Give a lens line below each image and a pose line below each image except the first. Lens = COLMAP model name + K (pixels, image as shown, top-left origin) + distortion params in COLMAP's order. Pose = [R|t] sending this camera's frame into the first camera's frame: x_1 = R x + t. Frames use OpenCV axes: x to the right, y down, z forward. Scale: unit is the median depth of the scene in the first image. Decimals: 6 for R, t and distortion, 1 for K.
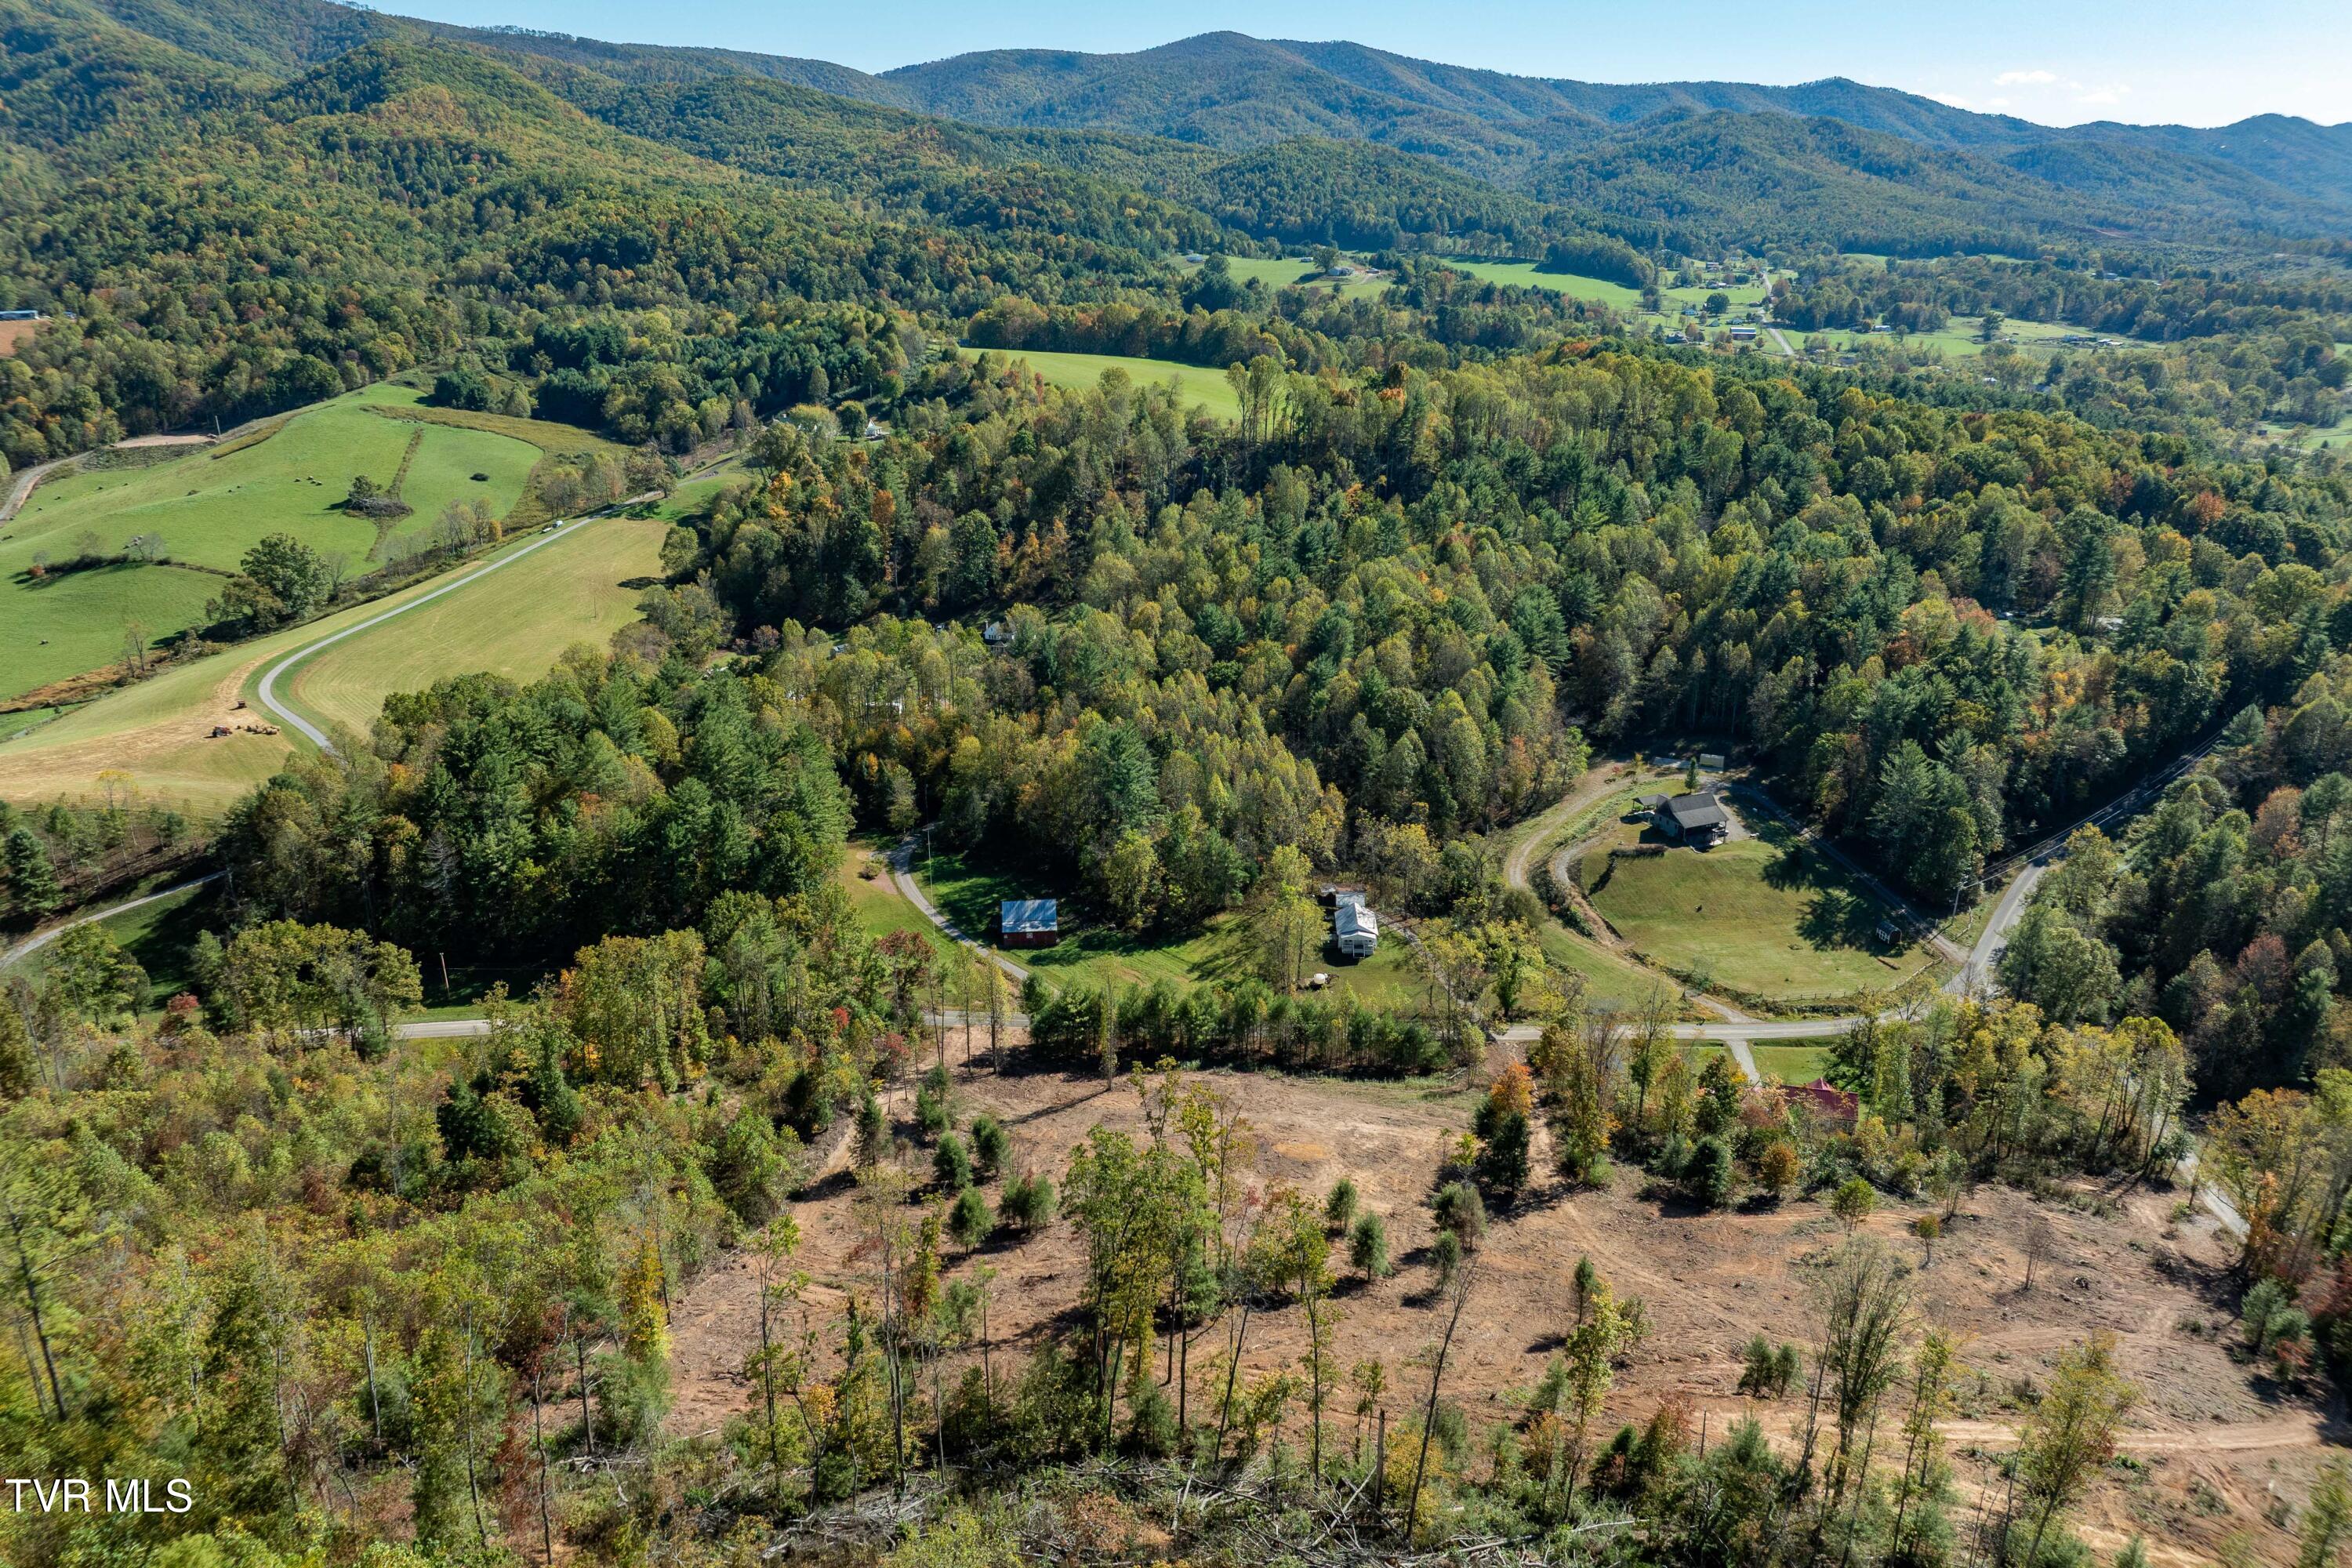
lens RADIAL K [[1654.6, 0, 1221.3], [0, 1654.6, 840.3], [0, 0, 1]] dist [-0.032913, 0.007011]
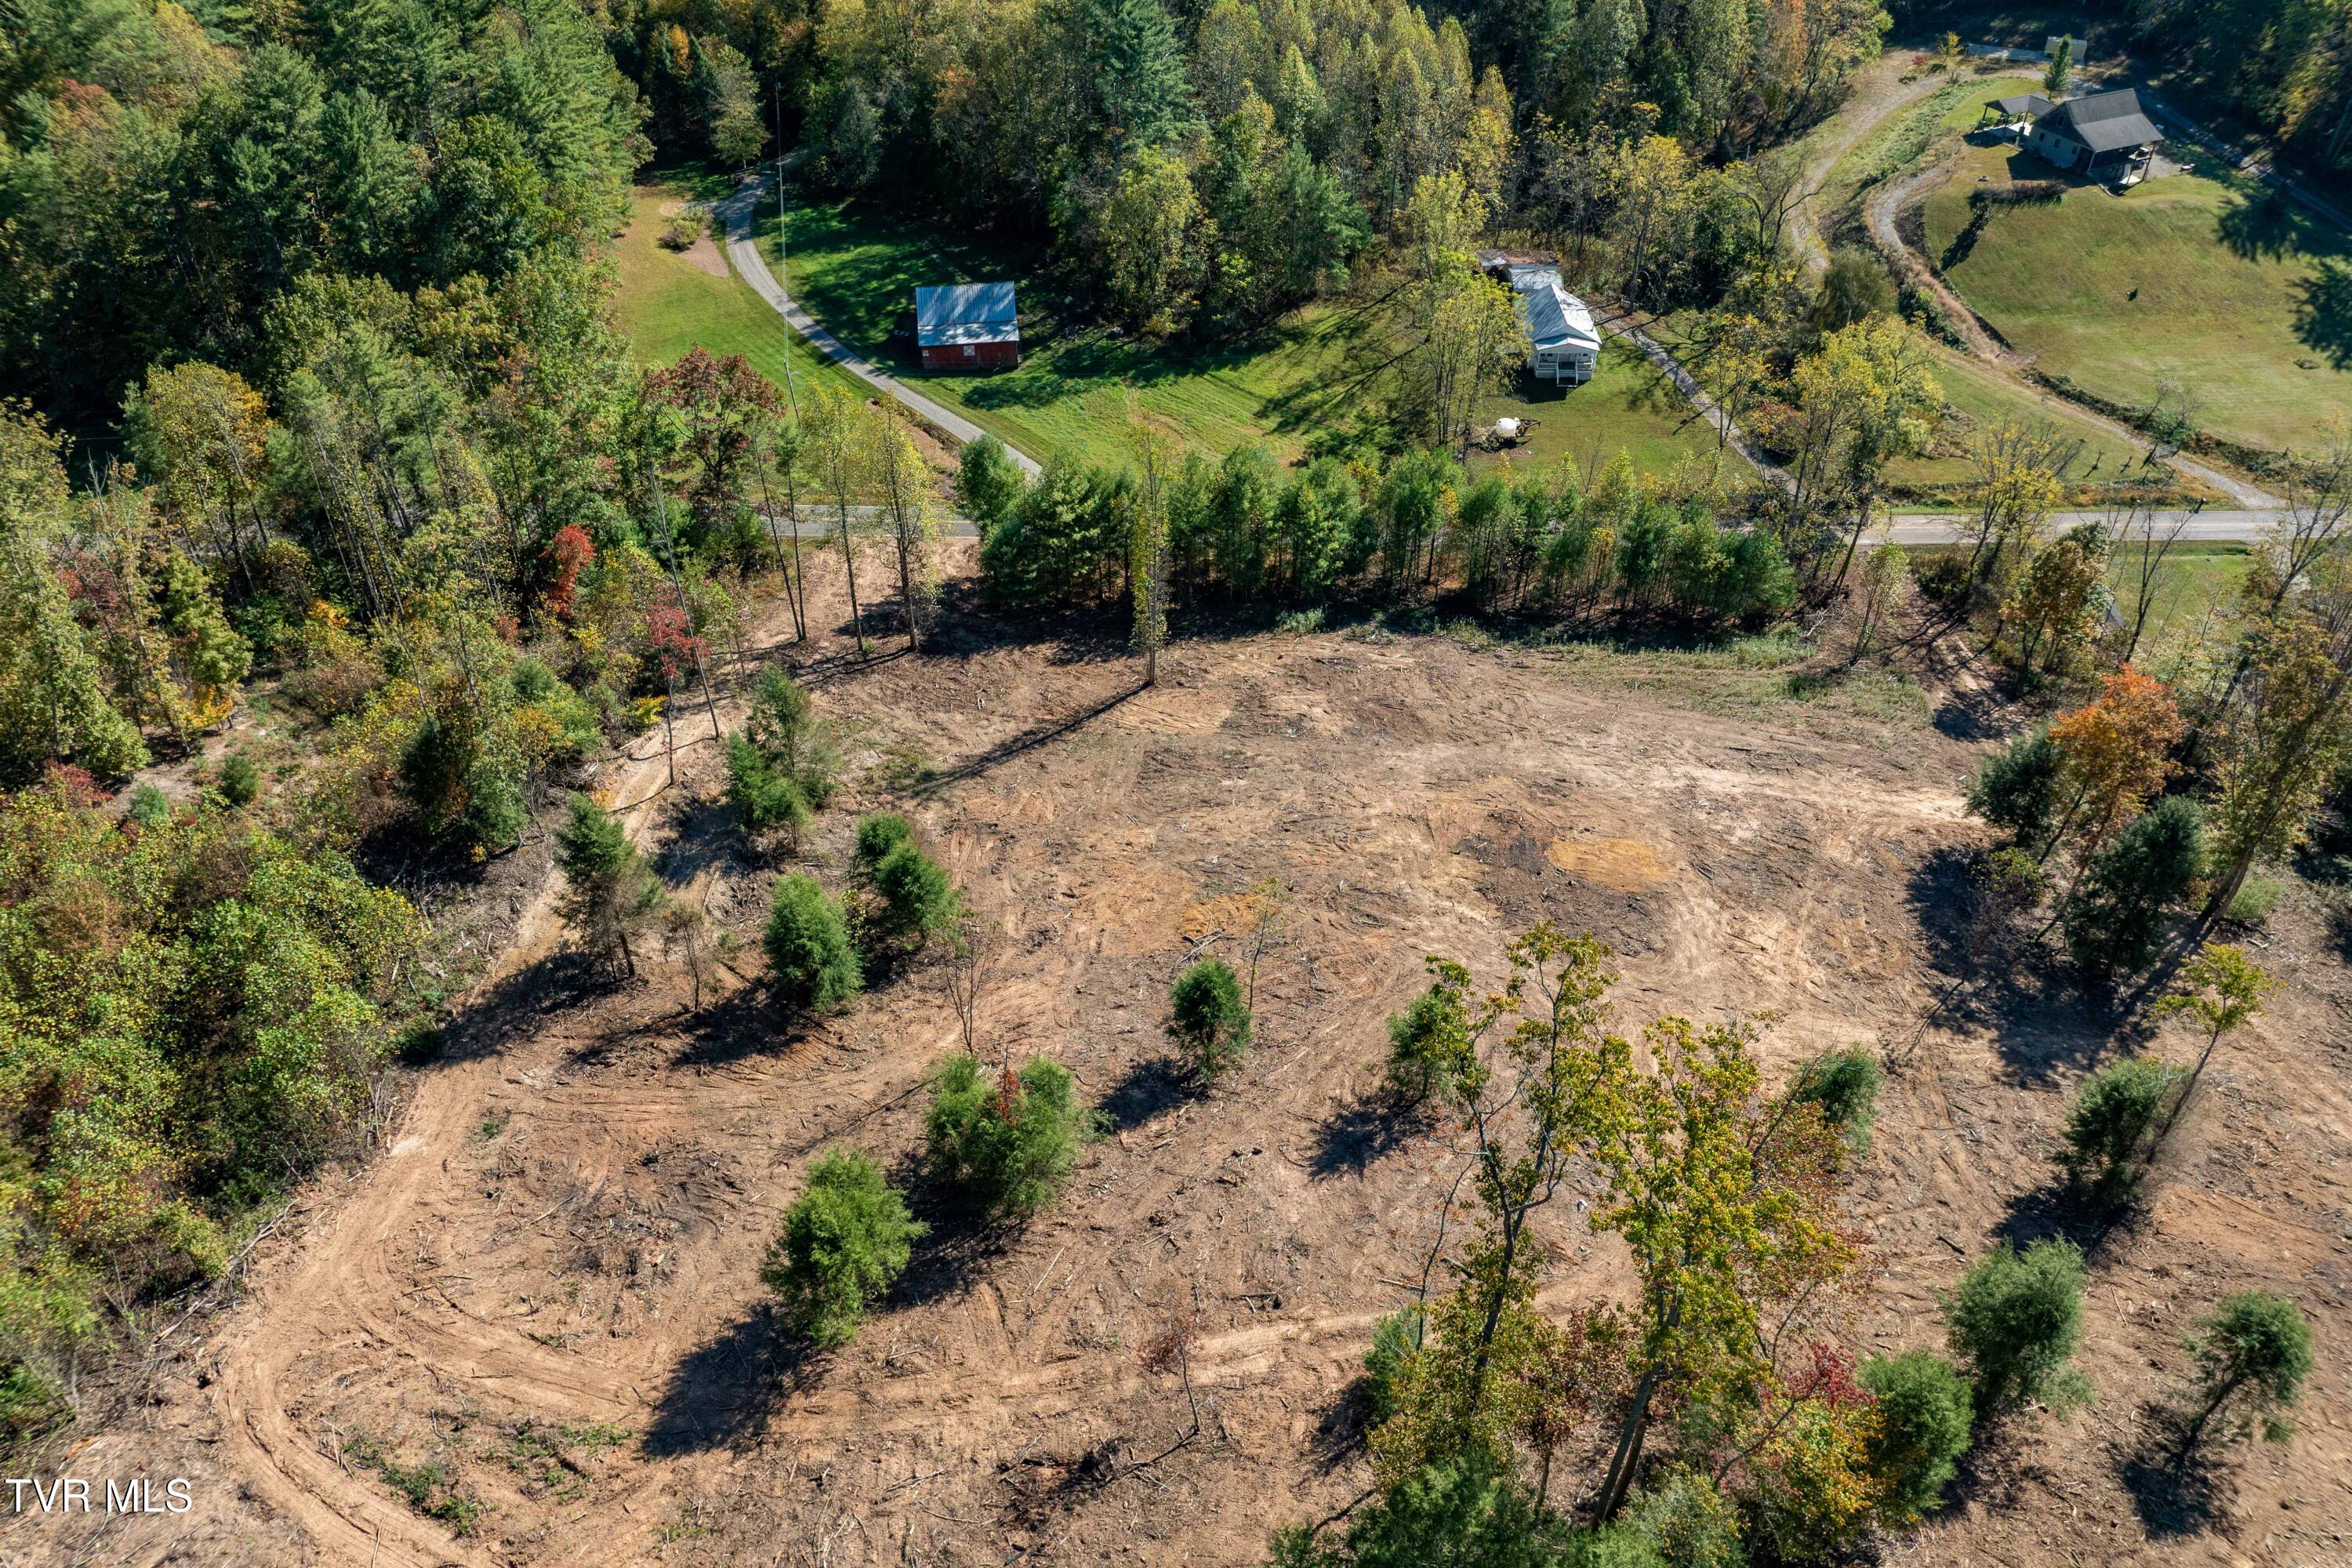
lens RADIAL K [[1697.6, 0, 1184.8], [0, 1697.6, 725.0], [0, 0, 1]] dist [-0.043948, 0.008228]
pose [[0.999842, -0.012518, 0.012601, -0.053082], [0.008390, 0.958147, 0.286154, 0.016859], [-0.015656, -0.286003, 0.958101, 0.432679]]
